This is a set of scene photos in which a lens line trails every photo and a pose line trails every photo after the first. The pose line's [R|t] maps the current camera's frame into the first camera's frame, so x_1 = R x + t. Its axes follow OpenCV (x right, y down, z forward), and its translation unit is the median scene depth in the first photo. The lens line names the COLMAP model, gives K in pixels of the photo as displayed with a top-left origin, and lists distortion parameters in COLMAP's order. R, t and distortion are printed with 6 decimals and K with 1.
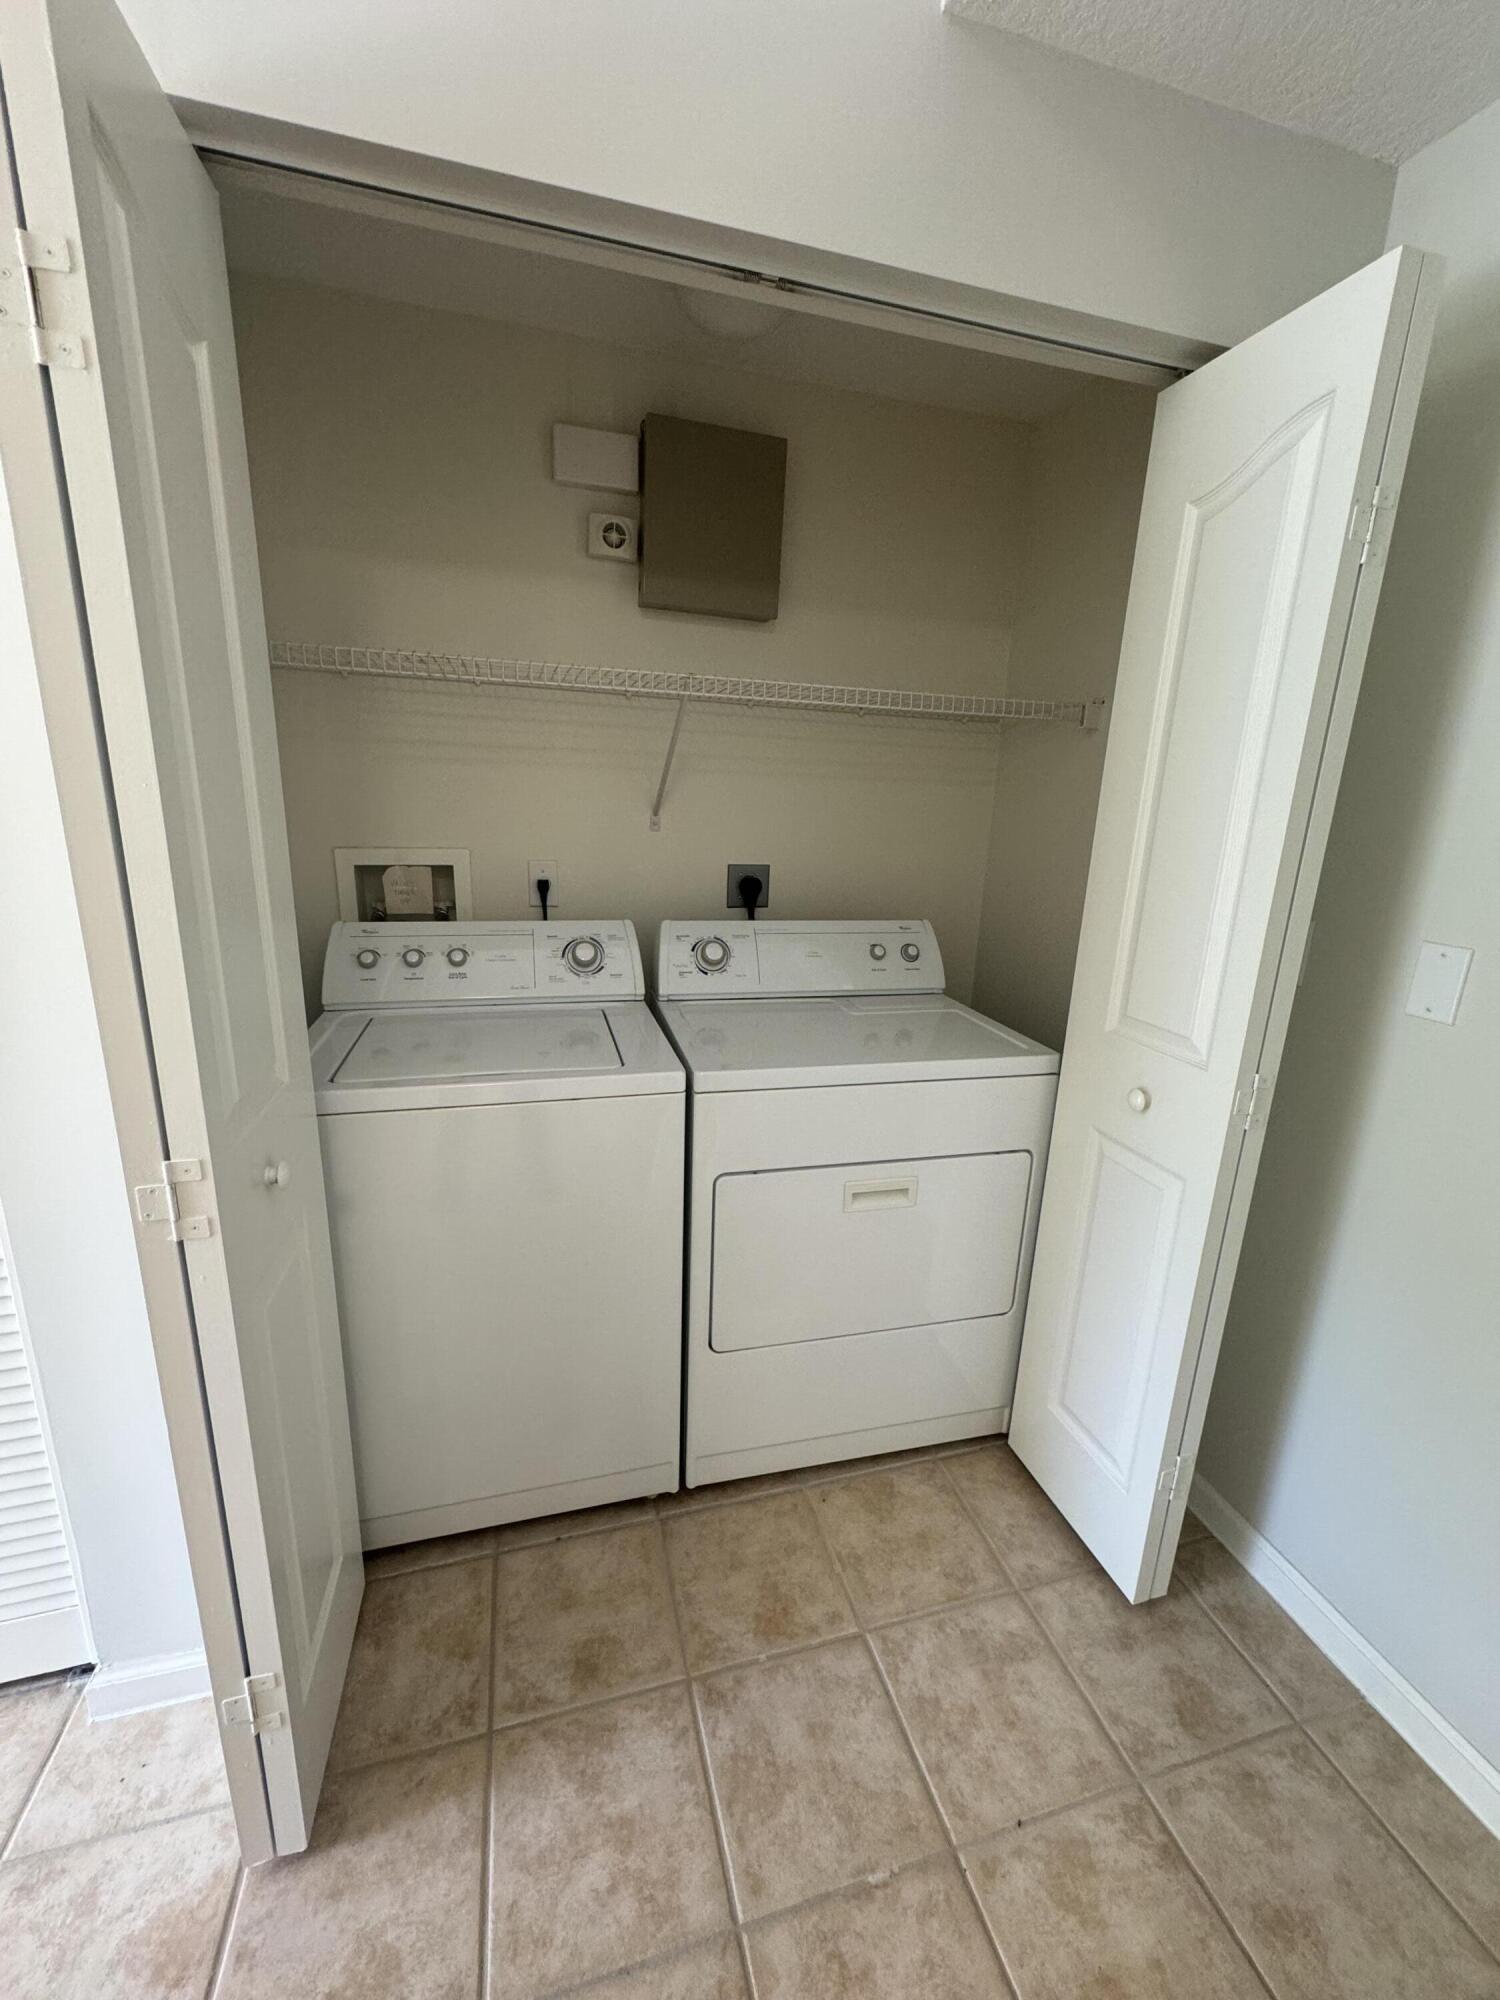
lens RADIAL K [[794.0, 0, 749.2], [0, 794.0, 1000.2], [0, 0, 1]] dist [0.002666, 0.000185]
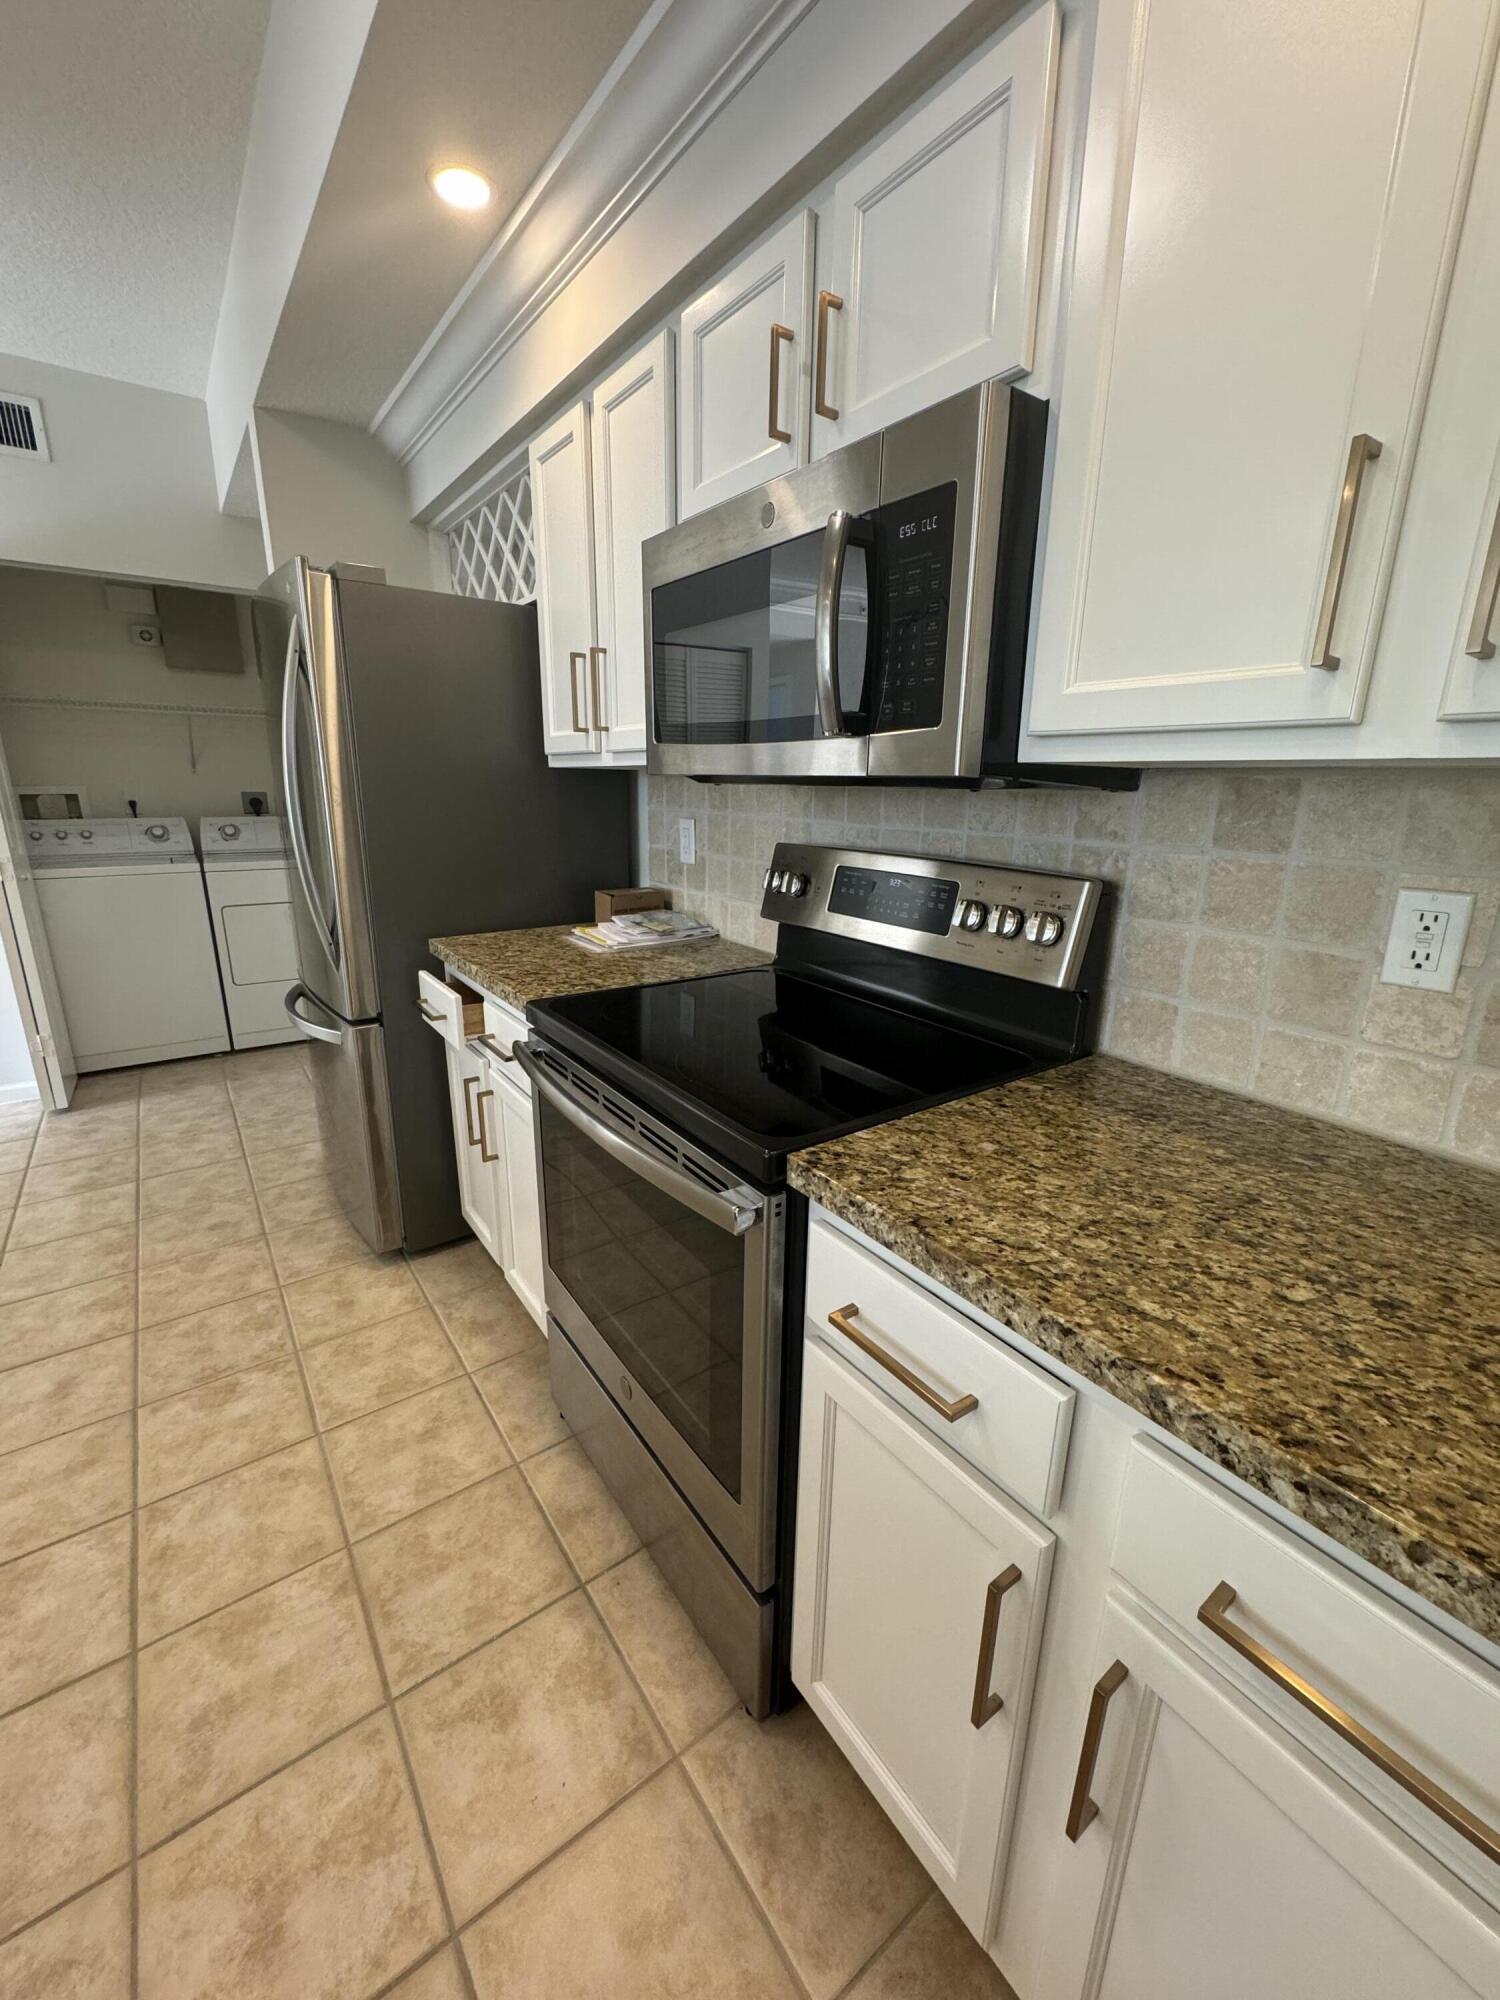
lens RADIAL K [[794.0, 0, 748.3], [0, 794.0, 998.8], [0, 0, 1]] dist [0.002666, 0.000185]
pose [[0.939784, -0.112984, 0.322554, 0.565808], [0.101215, 0.993447, 0.053087, 0.449481], [-0.326438, -0.017243, 0.945061, -1.610642]]
